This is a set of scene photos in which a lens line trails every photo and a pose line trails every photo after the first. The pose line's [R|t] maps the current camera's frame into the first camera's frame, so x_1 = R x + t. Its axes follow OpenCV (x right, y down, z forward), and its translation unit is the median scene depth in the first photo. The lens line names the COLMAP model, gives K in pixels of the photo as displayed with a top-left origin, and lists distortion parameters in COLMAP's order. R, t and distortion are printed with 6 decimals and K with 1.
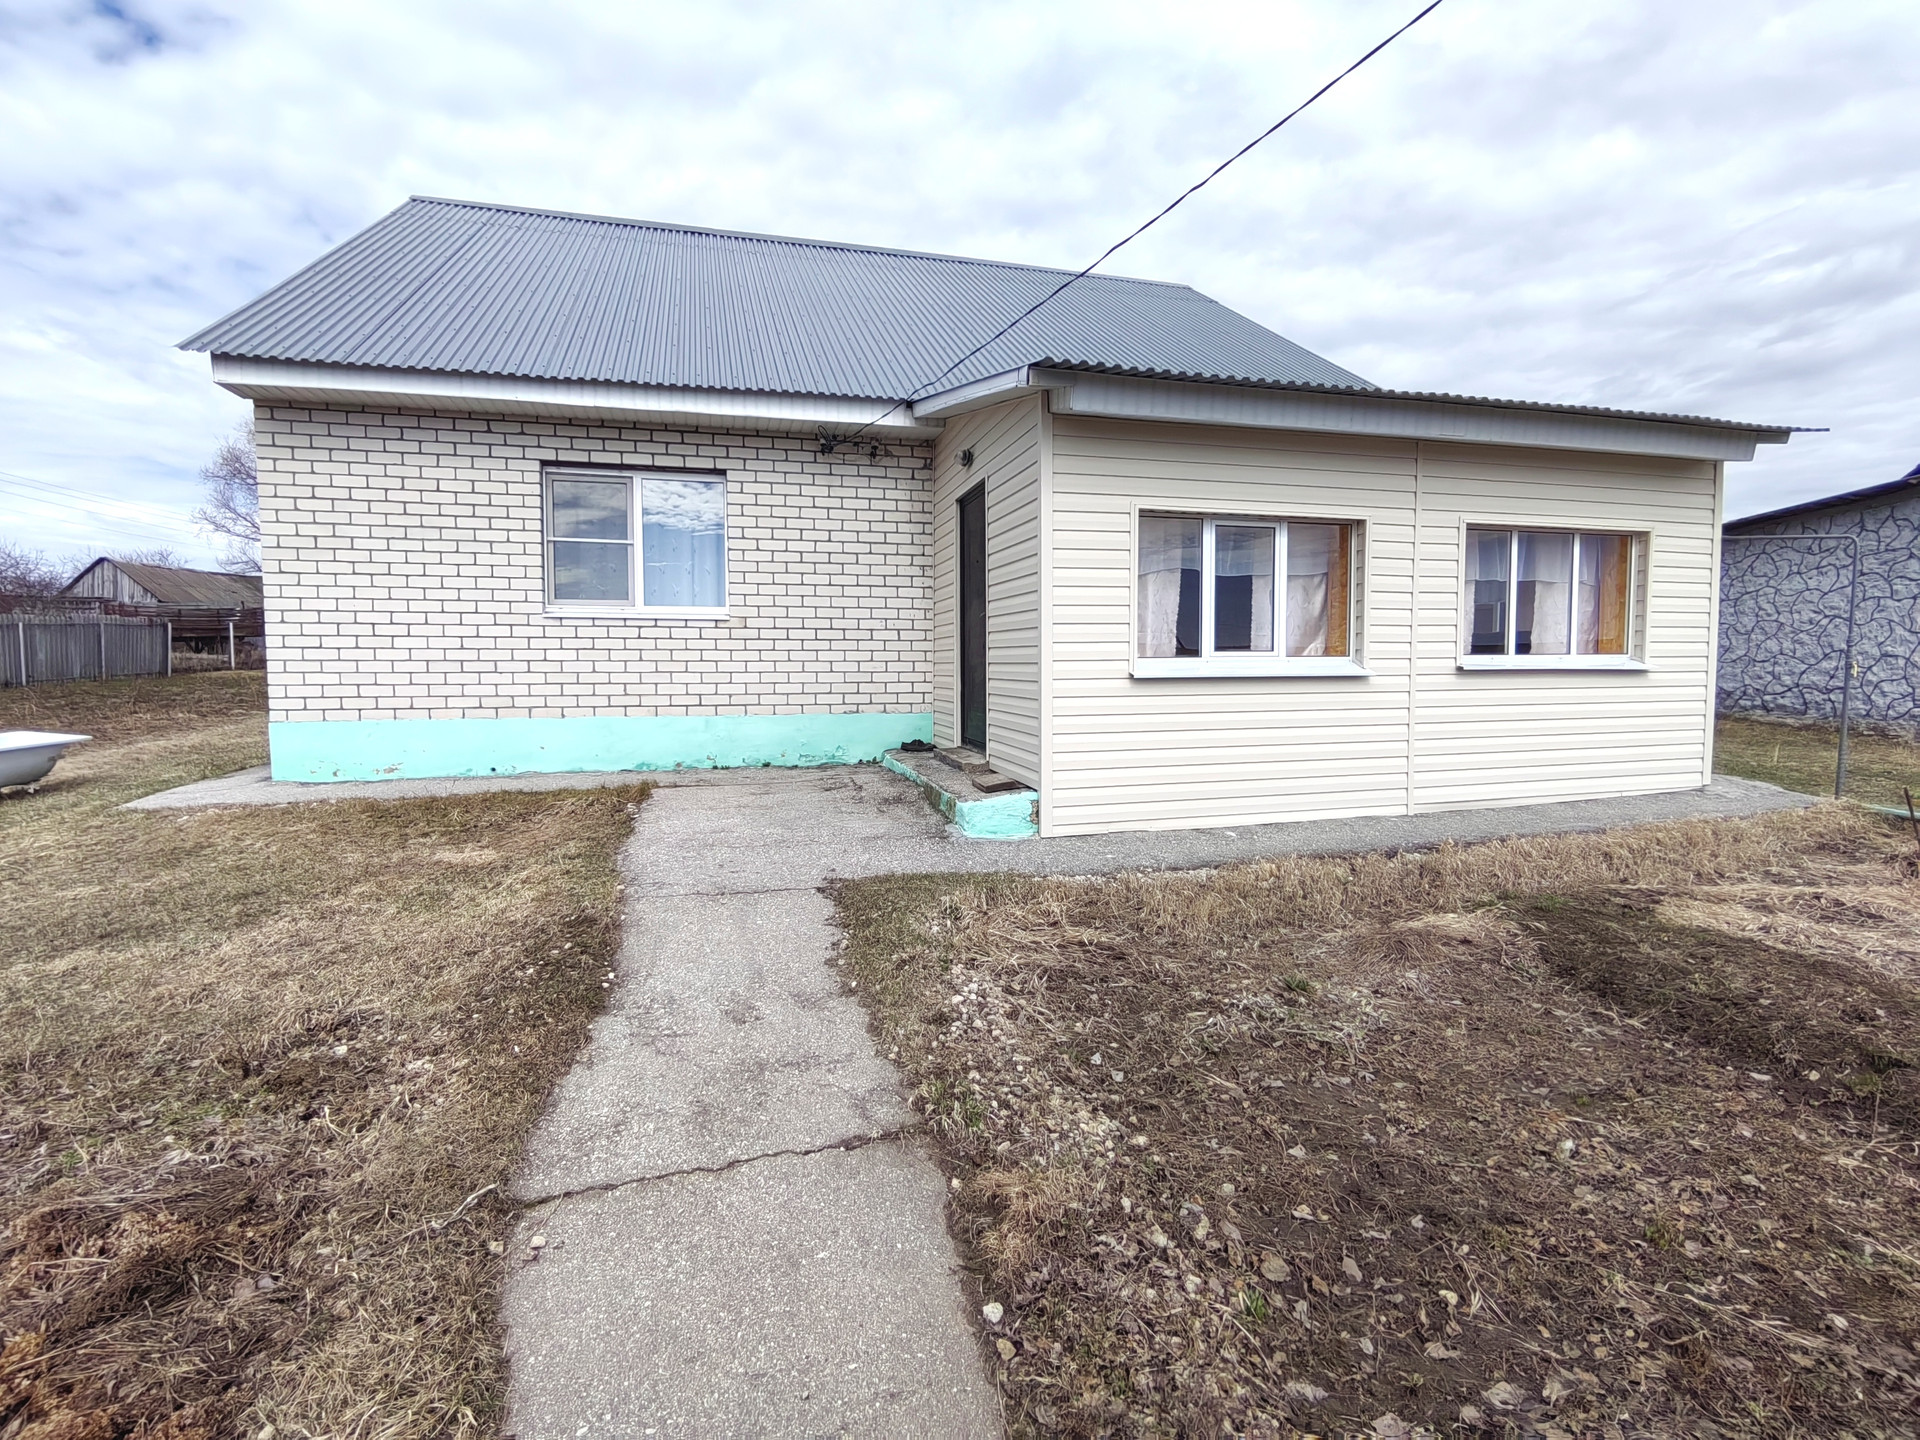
lens RADIAL K [[903.5, 0, 949.2], [0, 903.5, 730.1], [0, 0, 1]] dist [-0.001680, -0.002562]
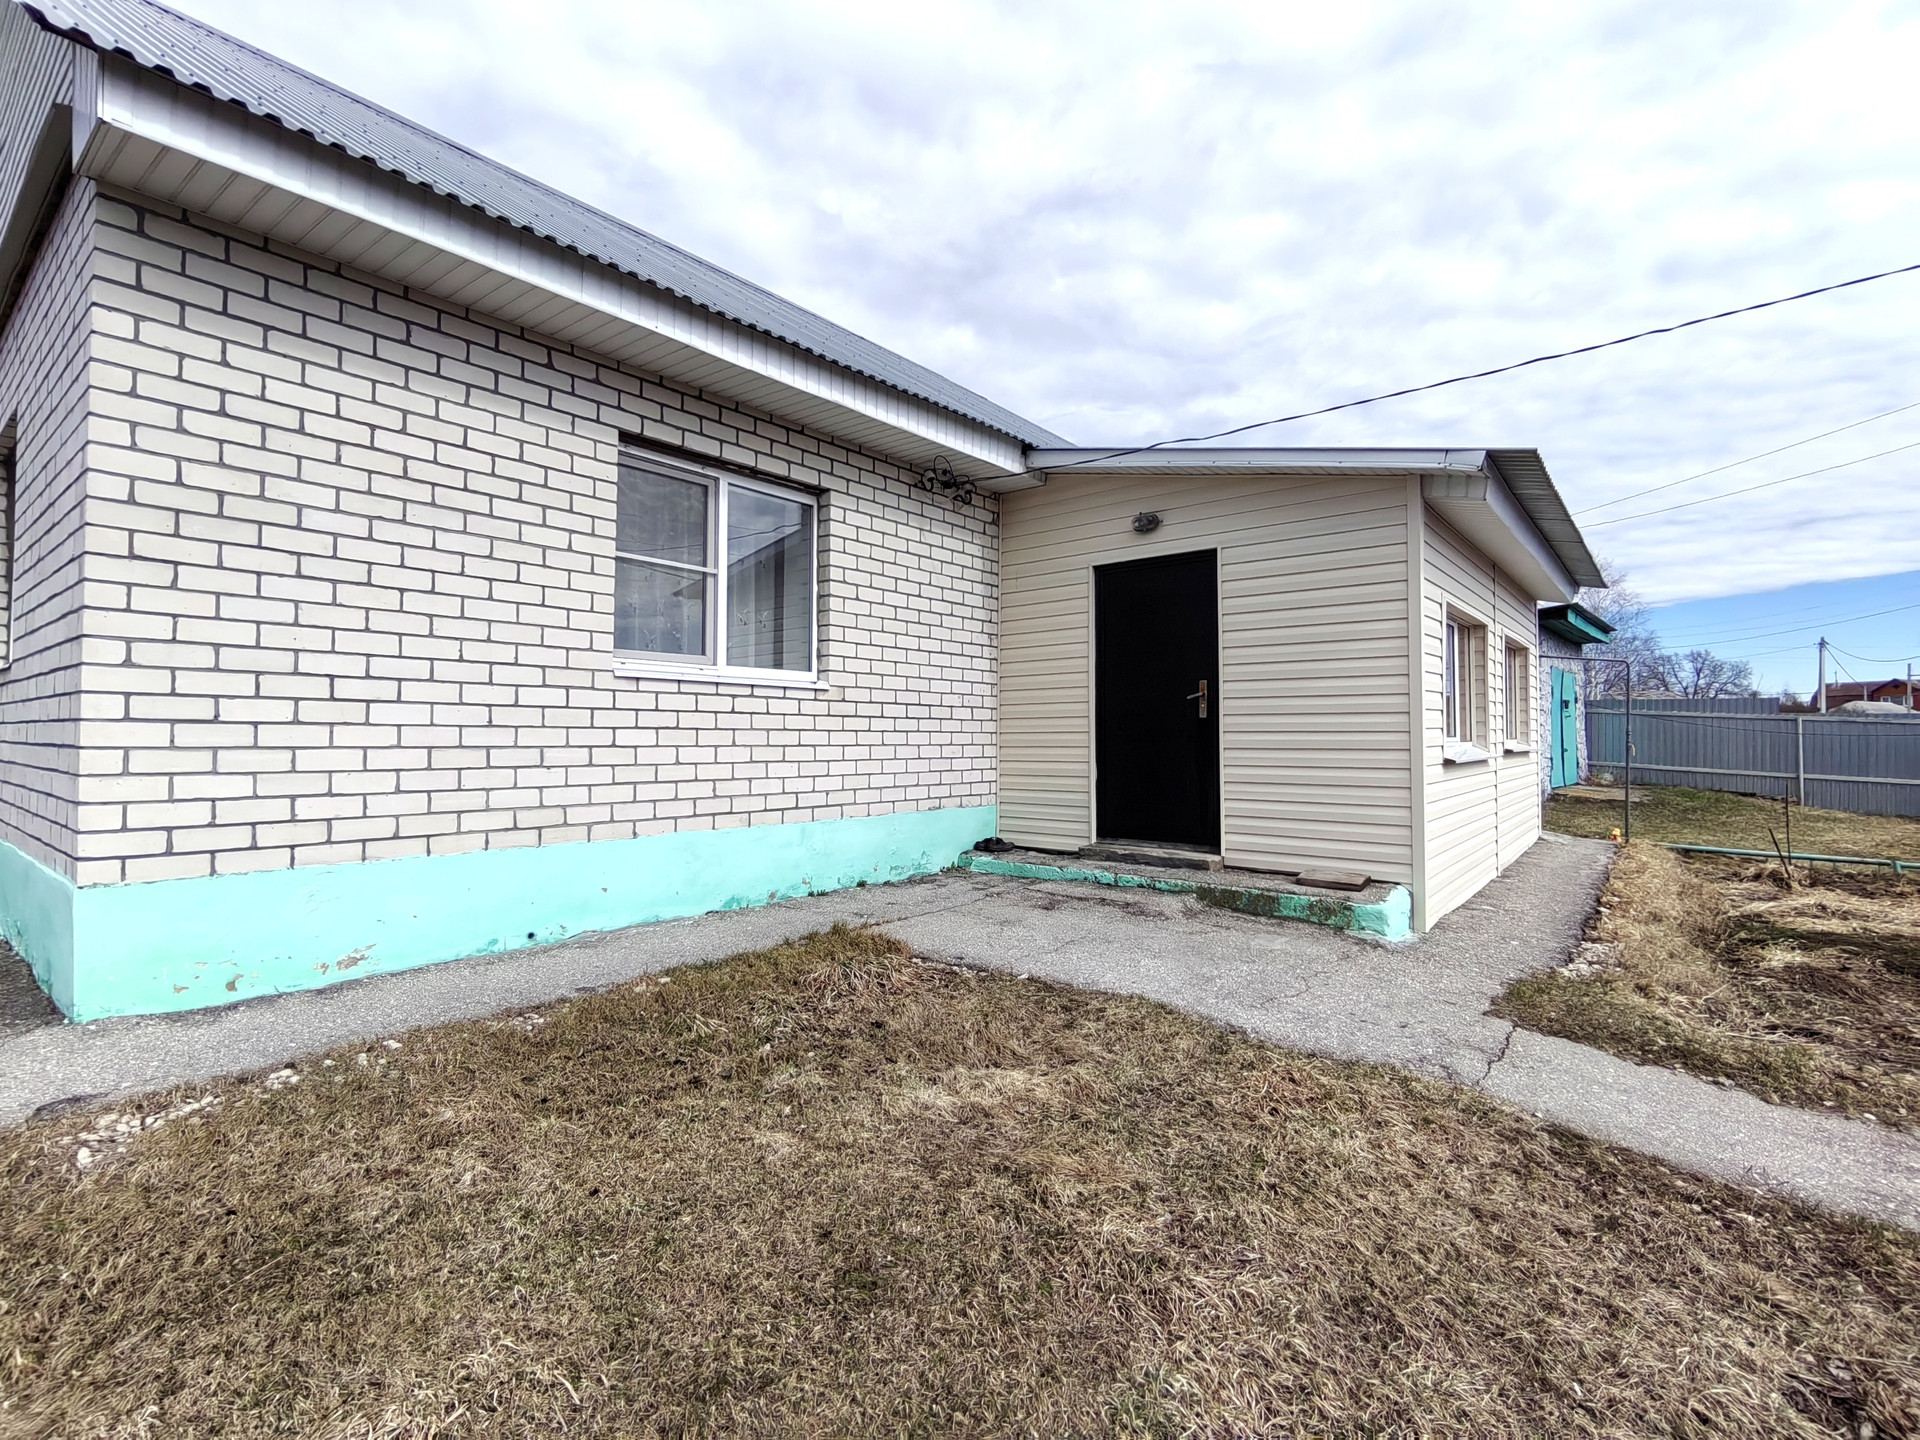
lens RADIAL K [[903.5, 0, 957.5], [0, 903.5, 721.5], [0, 0, 1]] dist [-0.001680, -0.002562]
pose [[0.812079, 0.012796, 0.583407, -0.579866], [0.040718, 0.996080, -0.078526, -0.033733], [-0.582125, 0.087524, 0.808375, 0.342376]]
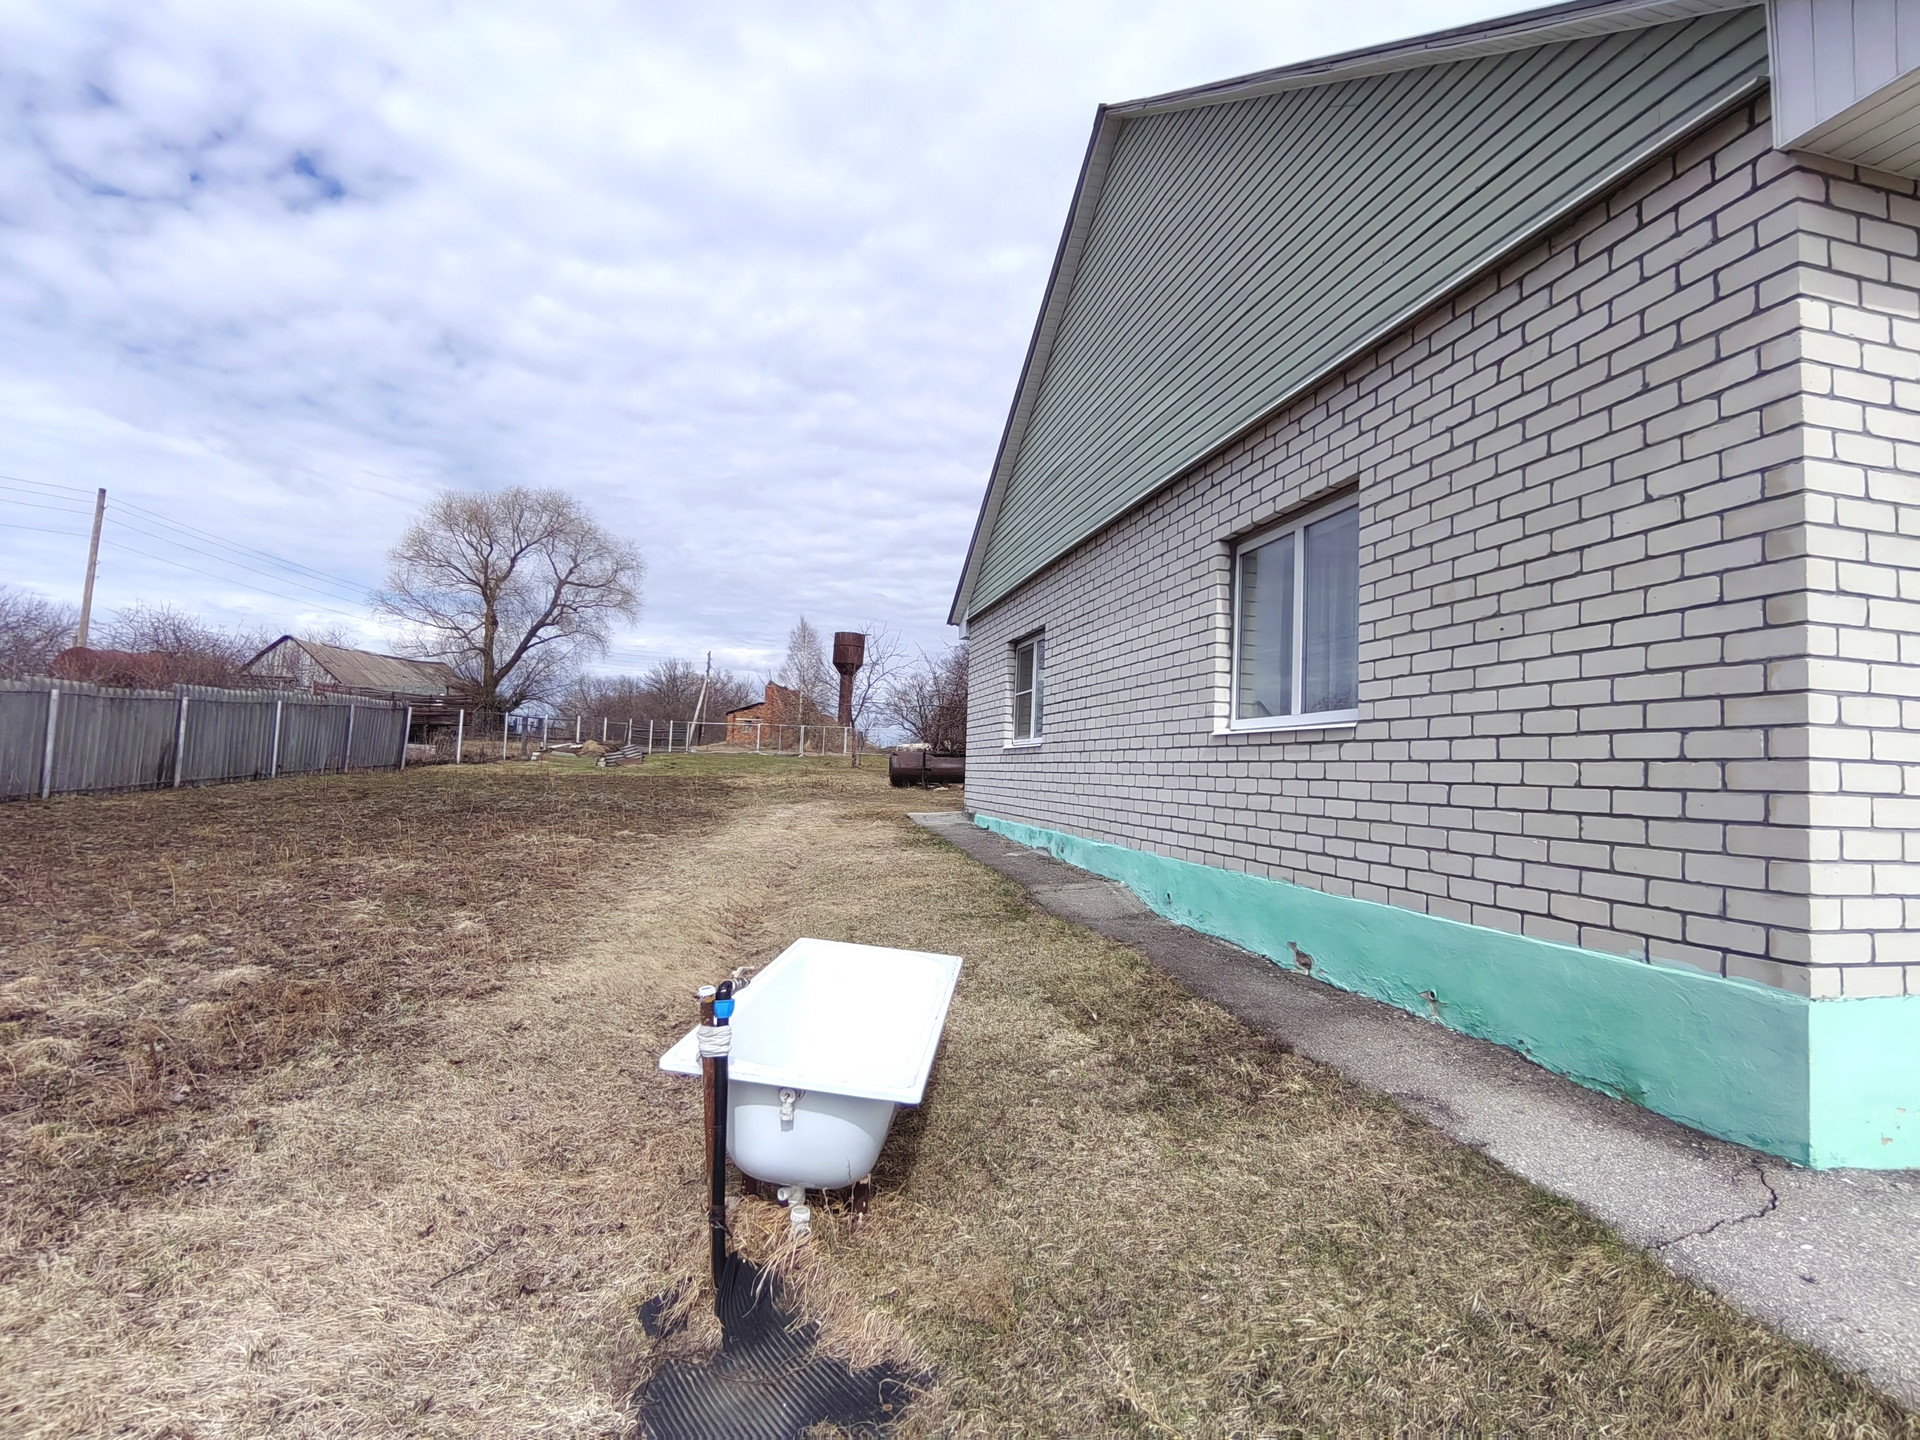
lens RADIAL K [[903.5, 0, 960.4], [0, 903.5, 711.6], [0, 0, 1]] dist [-0.001680, -0.002562]
pose [[0.997953, 0.036769, -0.052325, -0.940502], [-0.043869, 0.988928, -0.141761, -0.050071], [0.046533, 0.143766, 0.988517, 0.542561]]
